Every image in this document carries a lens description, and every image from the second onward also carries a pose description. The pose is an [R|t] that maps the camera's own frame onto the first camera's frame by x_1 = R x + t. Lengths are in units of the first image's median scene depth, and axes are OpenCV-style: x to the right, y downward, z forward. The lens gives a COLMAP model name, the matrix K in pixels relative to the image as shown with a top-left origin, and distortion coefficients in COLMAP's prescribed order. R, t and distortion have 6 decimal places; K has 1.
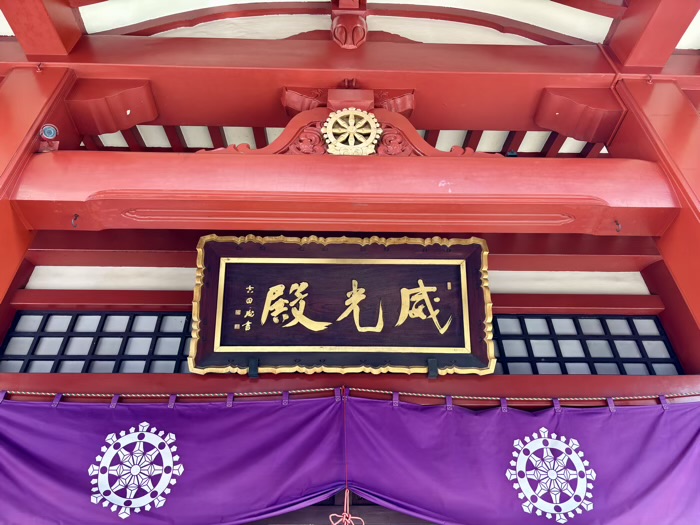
lens RADIAL K [[528.8, 0, 350.0], [0, 528.8, 262.5], [0, 0, 1]] dist [0.120866, -0.207681]
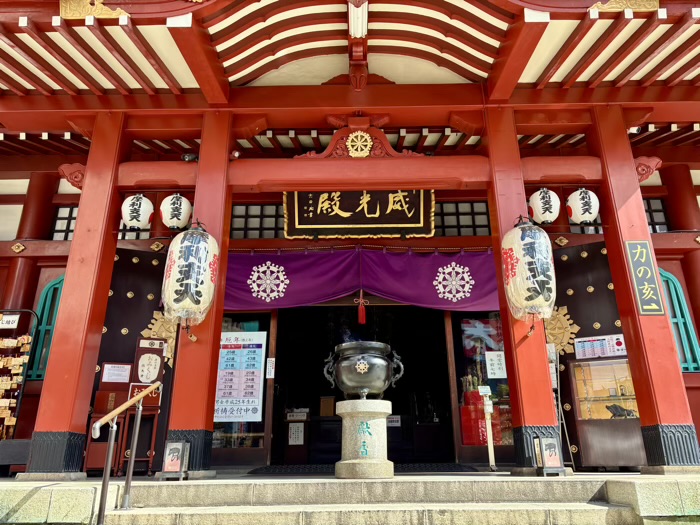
lens RADIAL K [[519.0, 0, 350.0], [0, 519.0, 262.5], [0, 0, 1]] dist [0.087115, -0.101444]
pose [[0.998756, -0.010383, -0.048773, 0.047772], [0.025788, 0.944682, 0.326973, -0.354263], [0.042680, -0.327824, 0.943774, -0.912022]]
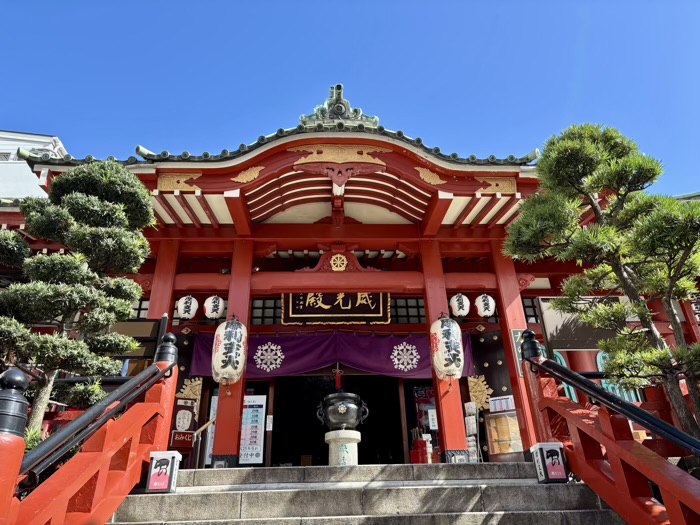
lens RADIAL K [[528.8, 0, 350.0], [0, 528.8, 262.5], [0, 0, 1]] dist [0.120866, -0.207681]
pose [[0.999787, -0.005201, 0.019973, 0.005518], [0.001520, 0.983659, 0.180032, -0.614428], [-0.020583, -0.179964, 0.983458, -1.690724]]
